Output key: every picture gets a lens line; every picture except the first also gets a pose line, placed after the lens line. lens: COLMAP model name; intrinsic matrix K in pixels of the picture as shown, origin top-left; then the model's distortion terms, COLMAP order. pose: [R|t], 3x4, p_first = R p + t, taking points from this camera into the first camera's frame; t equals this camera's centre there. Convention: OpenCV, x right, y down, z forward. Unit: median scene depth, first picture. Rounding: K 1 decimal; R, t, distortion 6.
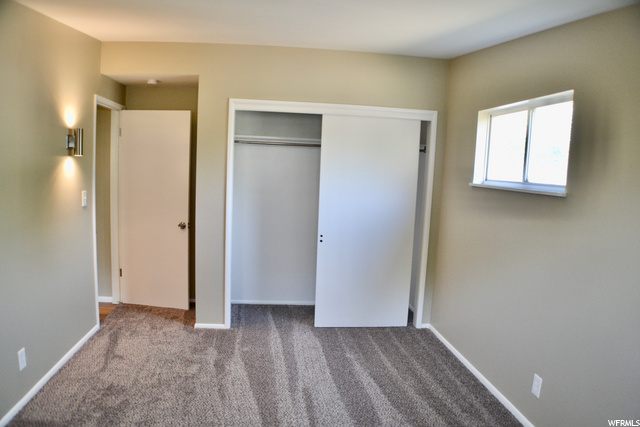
lens RADIAL K [[447.5, 0, 306.3], [0, 447.5, 217.3], [0, 0, 1]] dist [-0.168394, 0.038176]
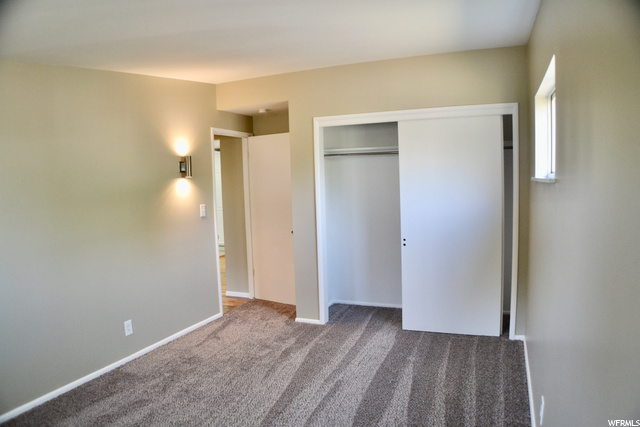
lens RADIAL K [[433.8, 0, 319.3], [0, 433.8, 220.6], [0, 0, 1]] dist [-0.169277, 0.035456]
pose [[0.882802, -0.026169, -0.469016, 0.346518], [0.015310, 0.999520, -0.026951, 0.022693], [0.469496, 0.016612, 0.882779, 0.043364]]
